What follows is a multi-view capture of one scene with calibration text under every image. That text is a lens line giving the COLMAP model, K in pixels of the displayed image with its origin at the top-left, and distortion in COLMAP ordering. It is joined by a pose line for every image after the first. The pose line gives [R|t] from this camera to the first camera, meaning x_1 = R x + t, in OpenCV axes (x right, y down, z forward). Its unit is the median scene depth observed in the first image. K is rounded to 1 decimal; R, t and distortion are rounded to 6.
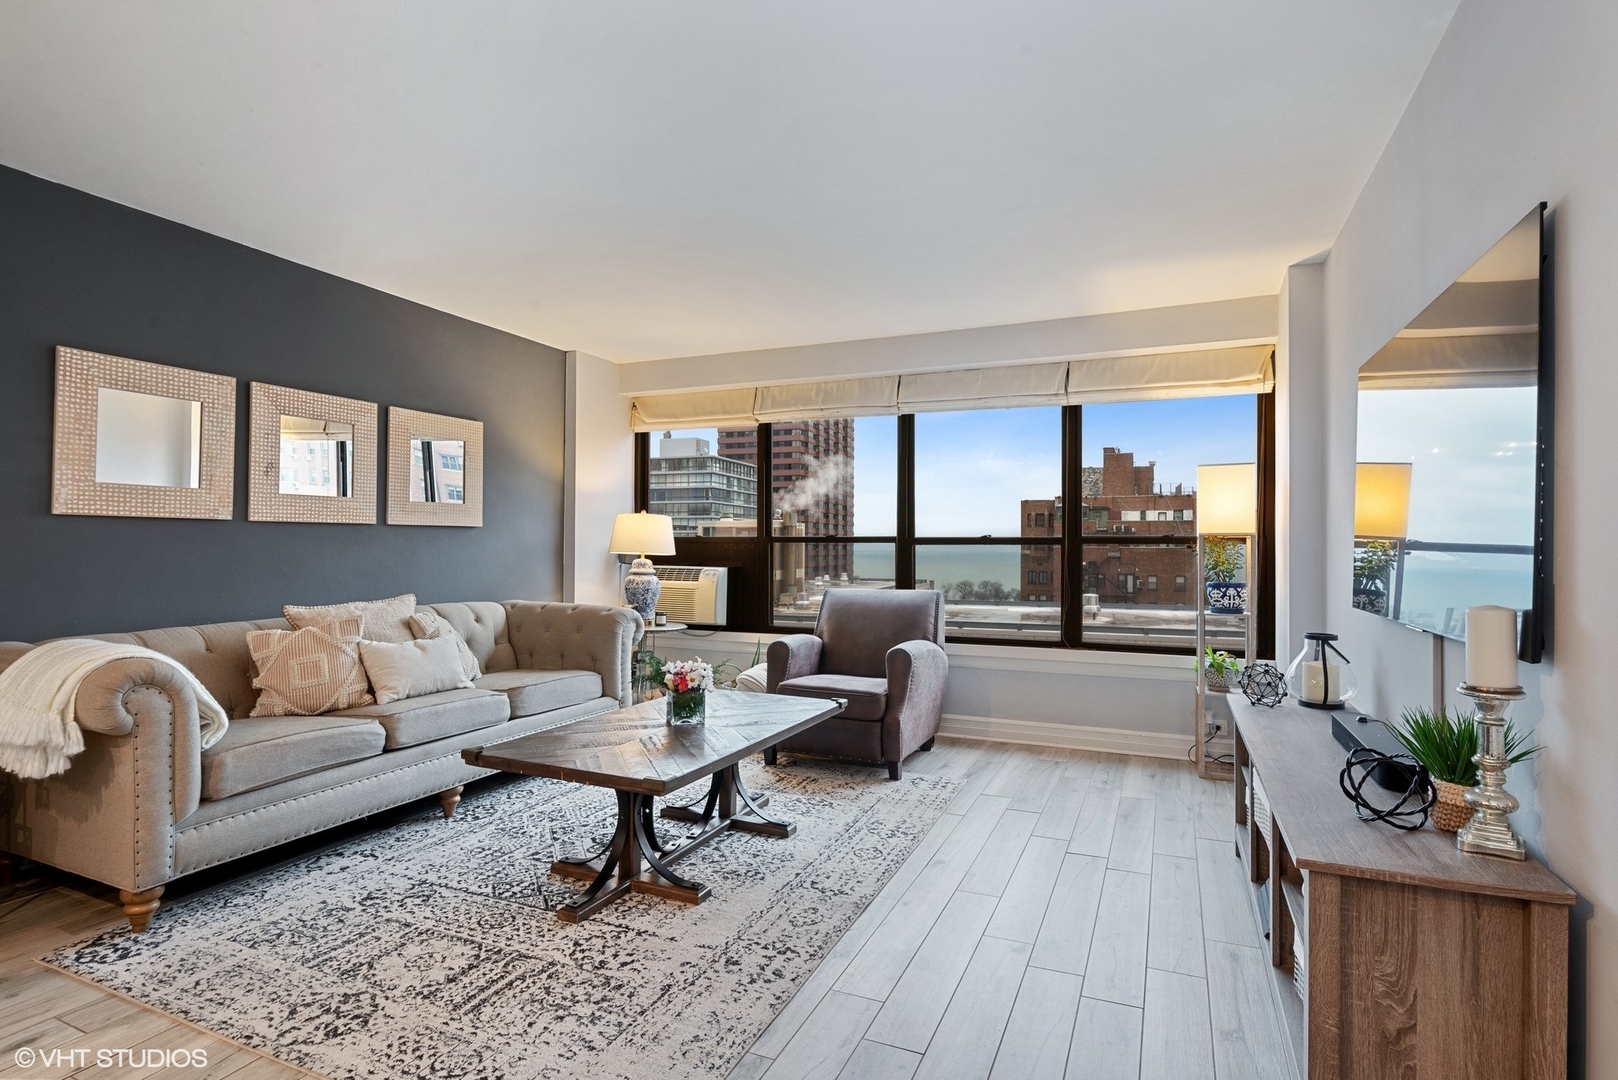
lens RADIAL K [[794.4, 0, 813.0], [0, 794.4, 538.9], [0, 0, 1]] dist [0.005712, -0.010240]
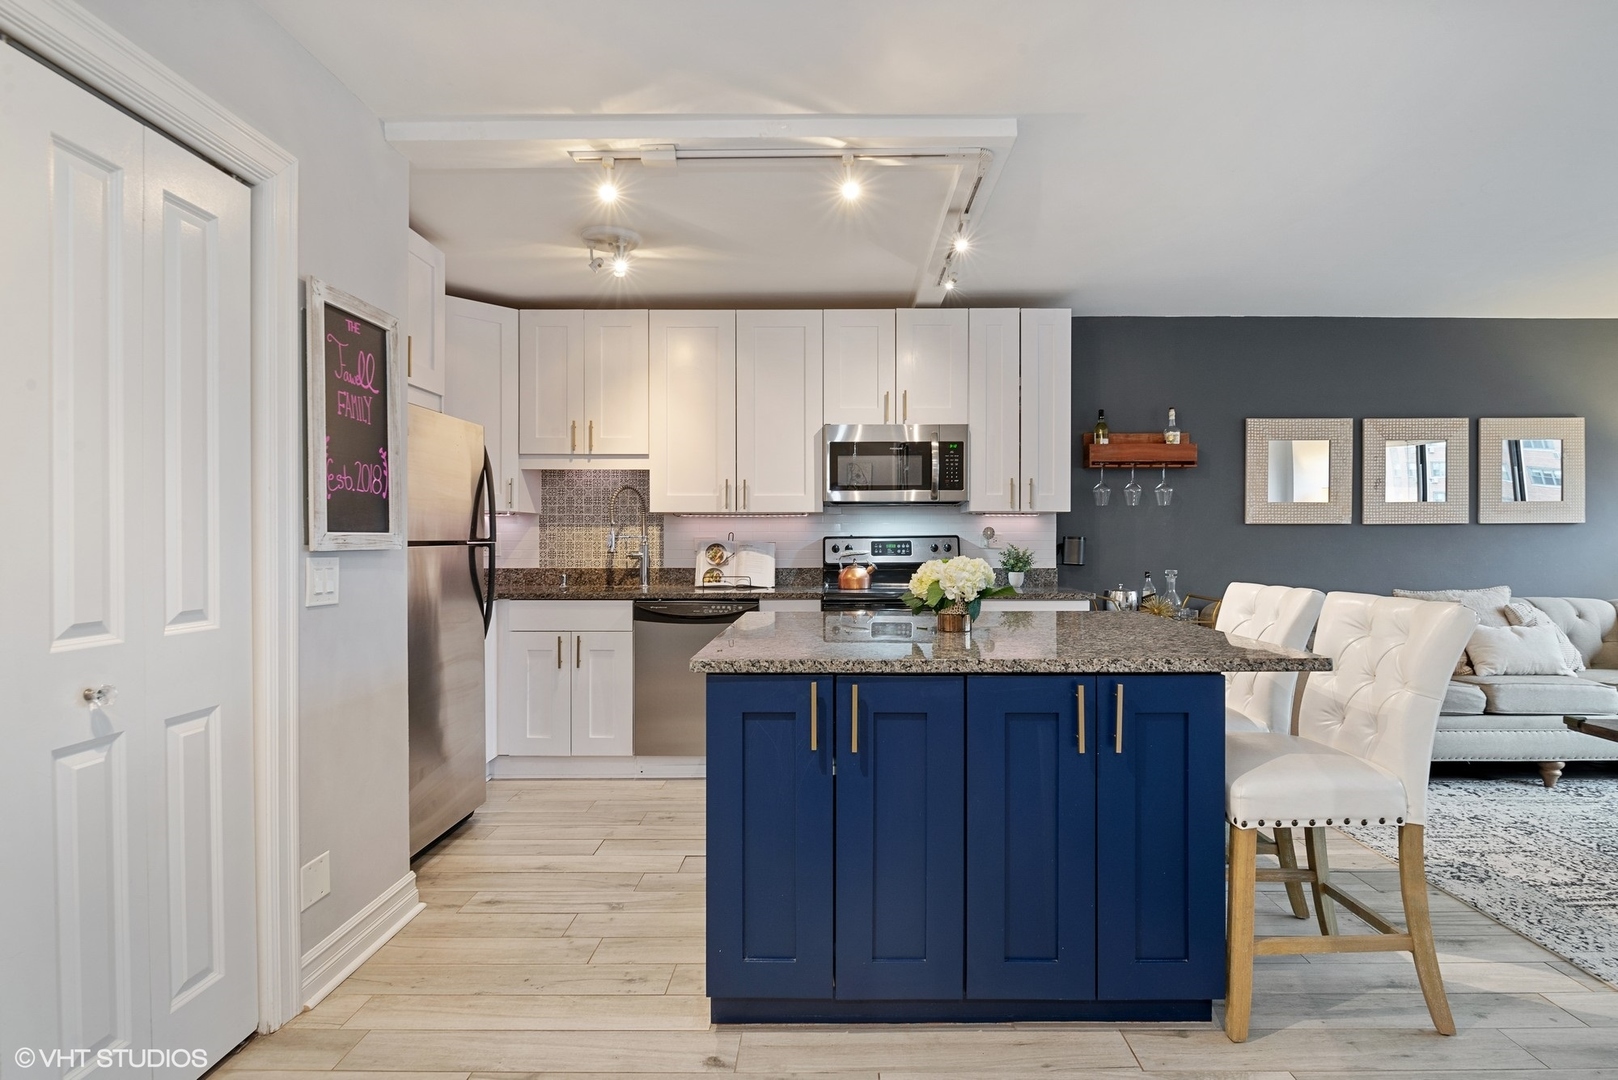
lens RADIAL K [[794.4, 0, 828.5], [0, 794.4, 542.0], [0, 0, 1]] dist [0.005712, -0.010240]
pose [[0.400517, -0.002229, -0.916287, 0.139817], [0.012331, 0.999920, 0.002958, -0.007387], [0.916207, -0.012484, 0.400512, -0.329985]]
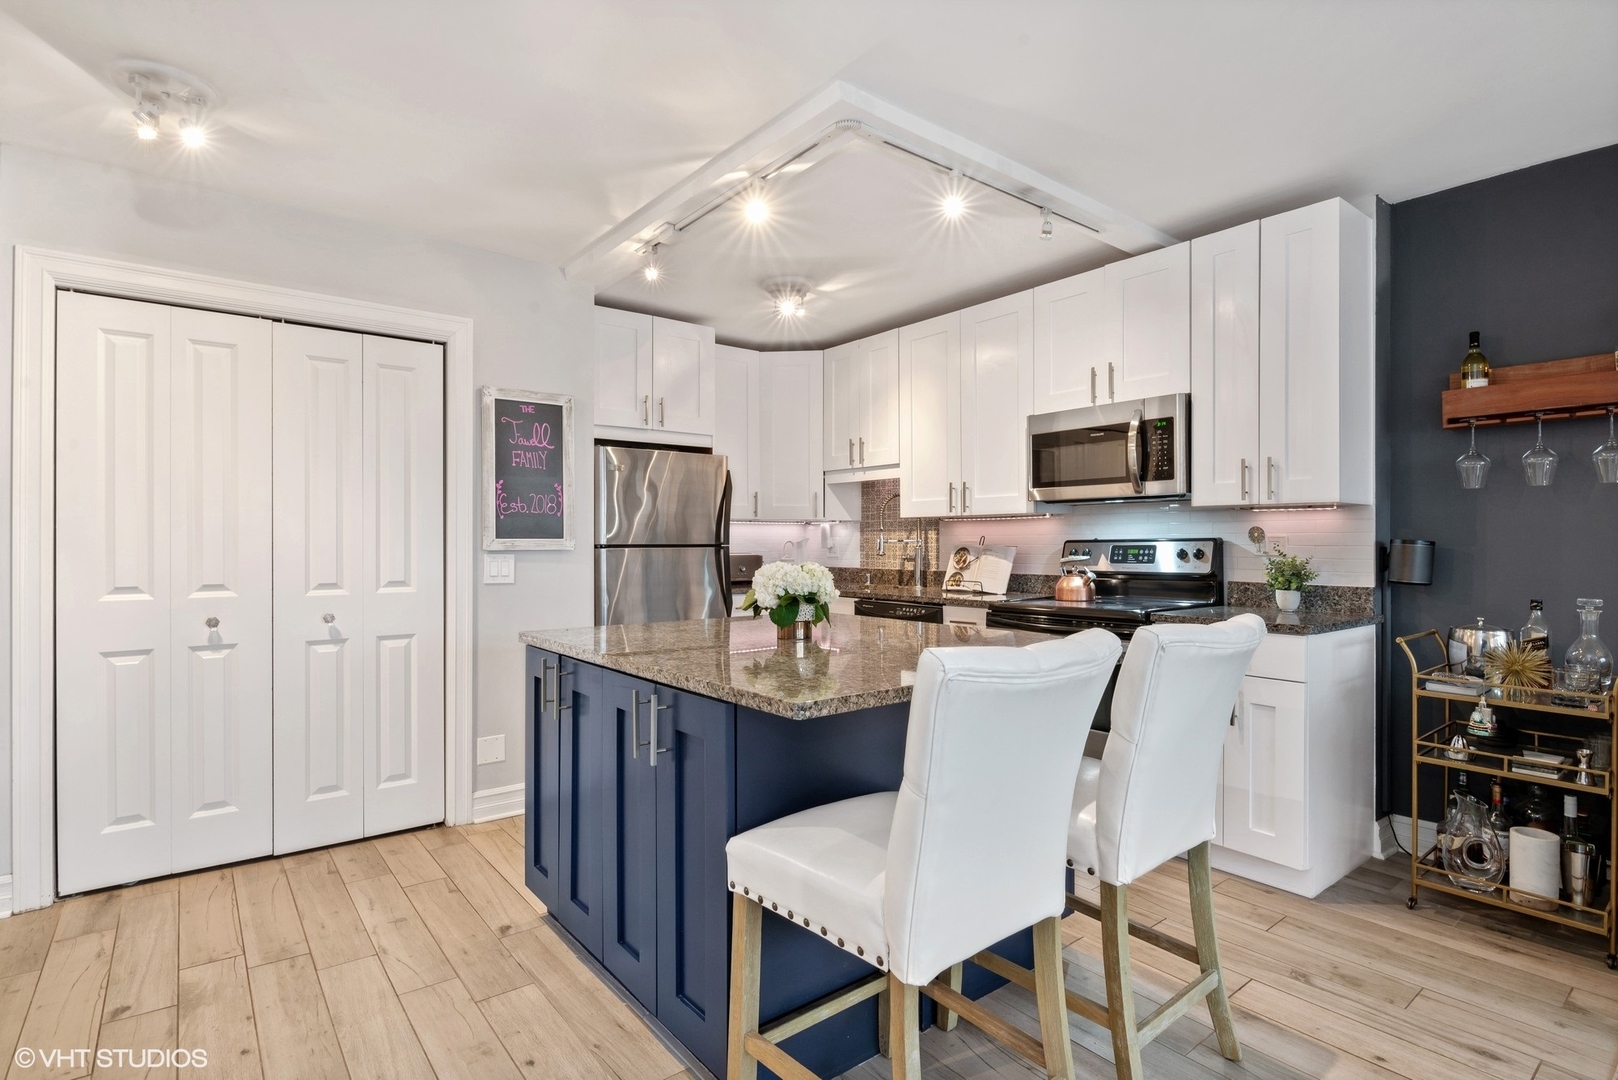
lens RADIAL K [[794.4, 0, 820.5], [0, 794.4, 542.7], [0, 0, 1]] dist [0.005712, -0.010240]
pose [[-0.454057, -0.005526, -0.890955, 0.134349], [0.007261, 0.999925, -0.009902, -0.000510], [0.890943, -0.010965, -0.453983, 0.343800]]
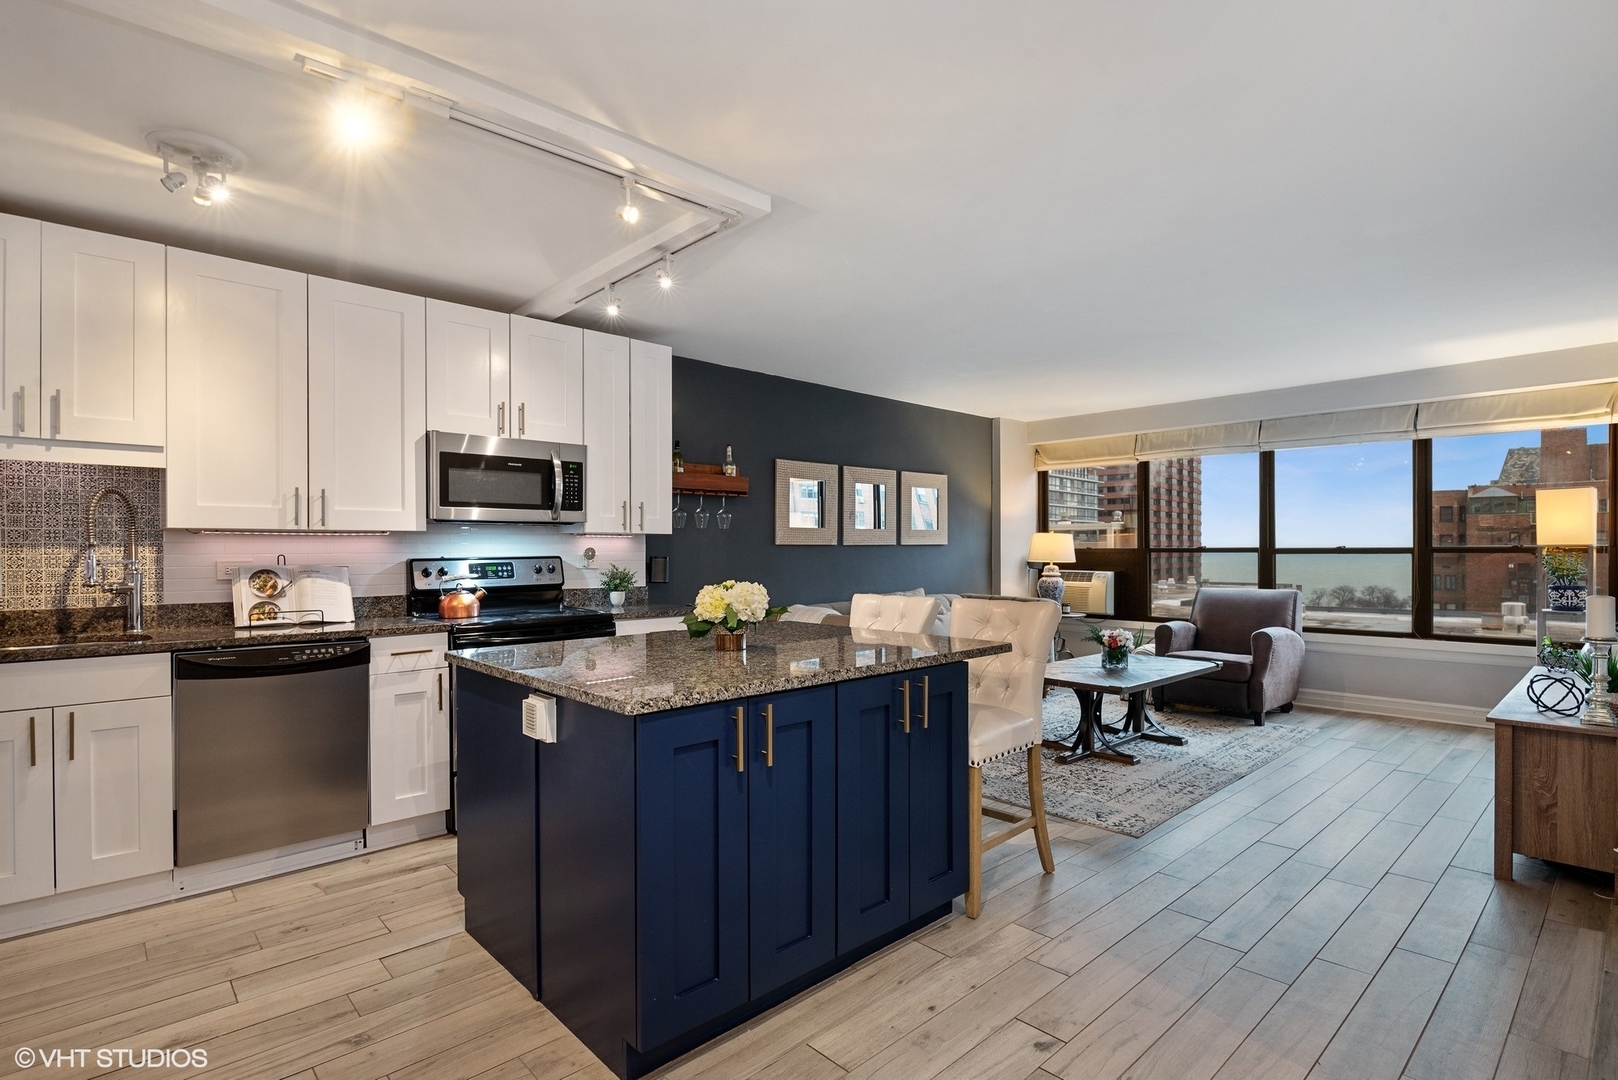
lens RADIAL K [[794.4, 0, 823.9], [0, 794.4, 554.5], [0, 0, 1]] dist [0.005712, -0.010240]
pose [[0.924569, -0.005972, -0.380967, -0.074159], [0.012322, 0.999823, 0.014231, -0.026061], [0.380815, -0.017851, 0.924479, -0.609314]]
